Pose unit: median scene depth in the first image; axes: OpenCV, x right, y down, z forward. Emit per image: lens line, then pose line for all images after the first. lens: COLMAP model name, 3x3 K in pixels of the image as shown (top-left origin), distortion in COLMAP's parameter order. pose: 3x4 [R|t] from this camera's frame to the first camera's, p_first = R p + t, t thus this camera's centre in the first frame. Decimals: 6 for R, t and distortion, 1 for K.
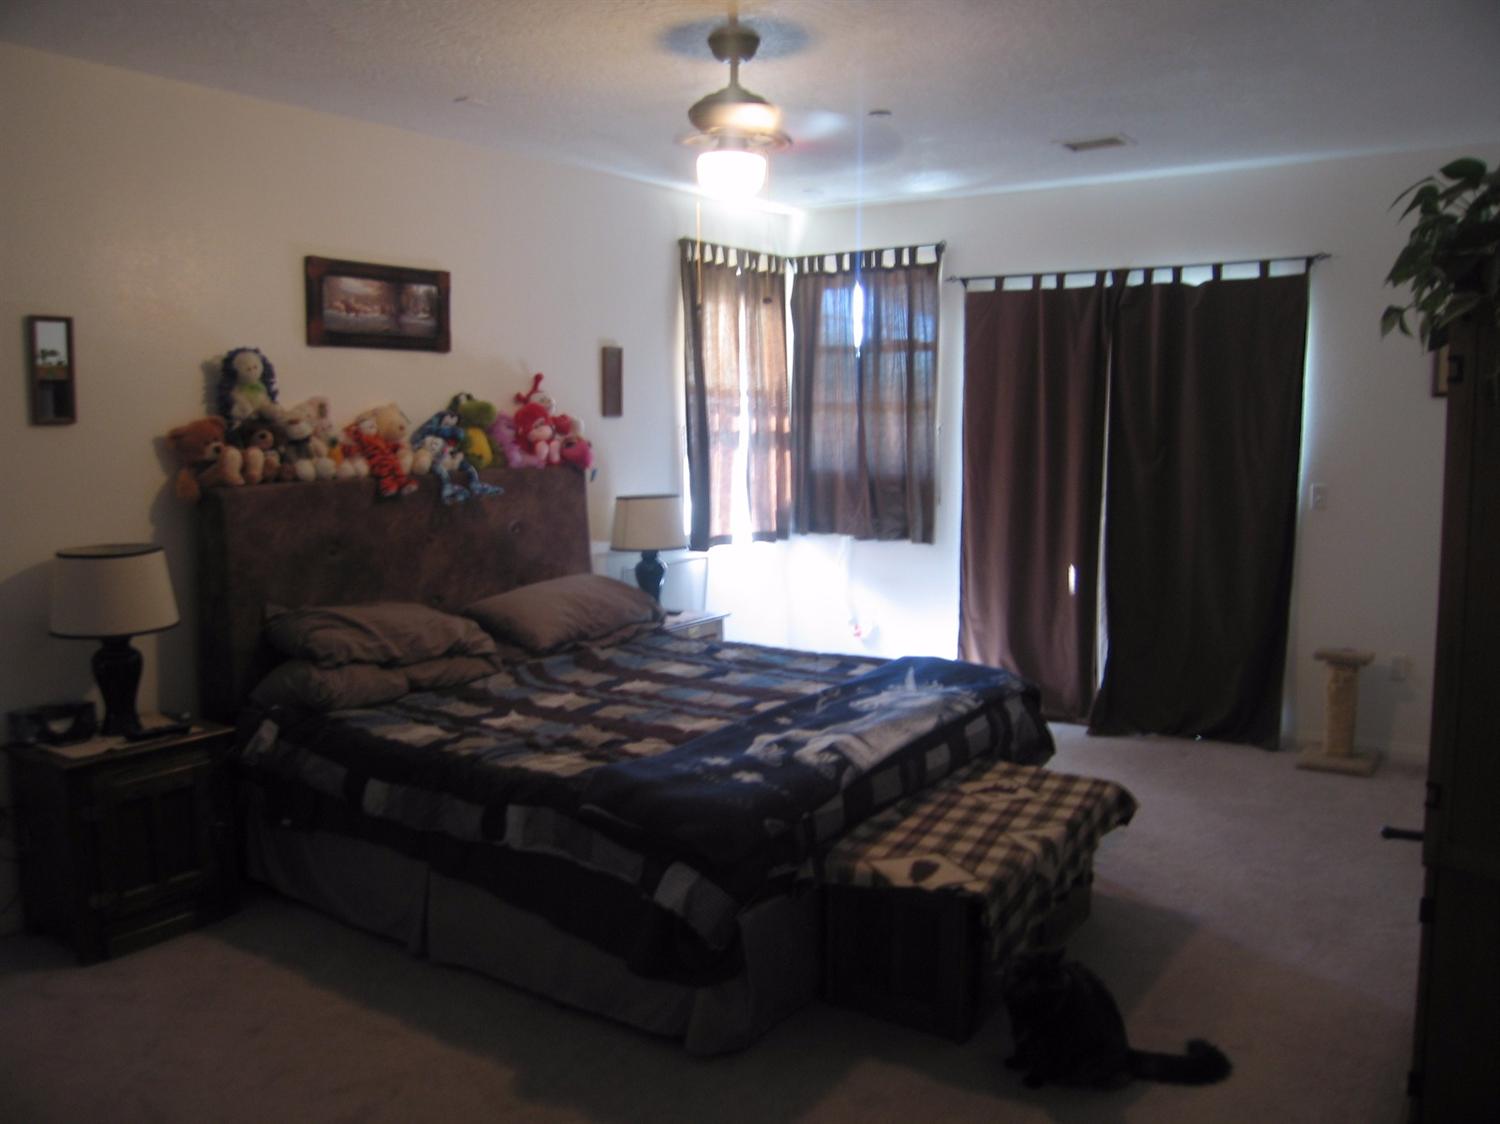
lens RADIAL K [[1236.9, 0, 749.1], [0, 1236.9, 560.7], [0, 0, 1]] dist [-0.126042, 0.060793]
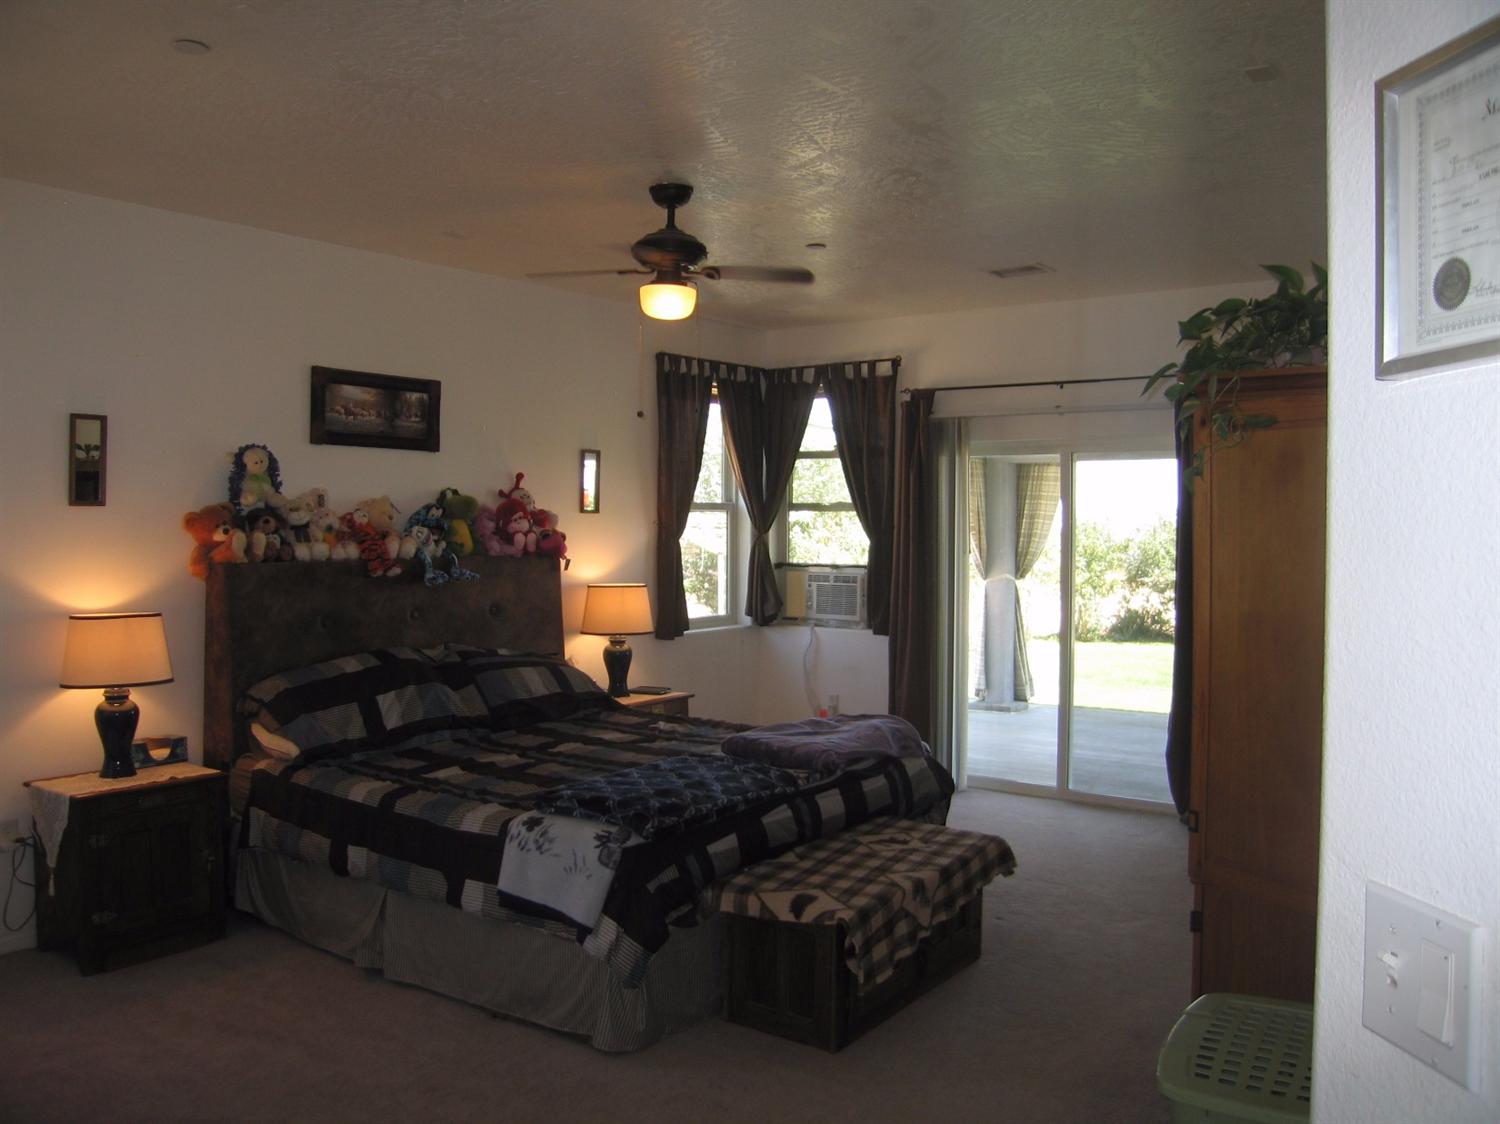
lens RADIAL K [[1236.9, 0, 747.4], [0, 1236.9, 558.4], [0, 0, 1]] dist [-0.126042, 0.060793]
pose [[0.999530, 0.012655, -0.027924, 0.079569], [-0.015015, 0.996181, -0.086007, 0.021837], [0.026729, 0.086385, 0.995903, -0.117726]]
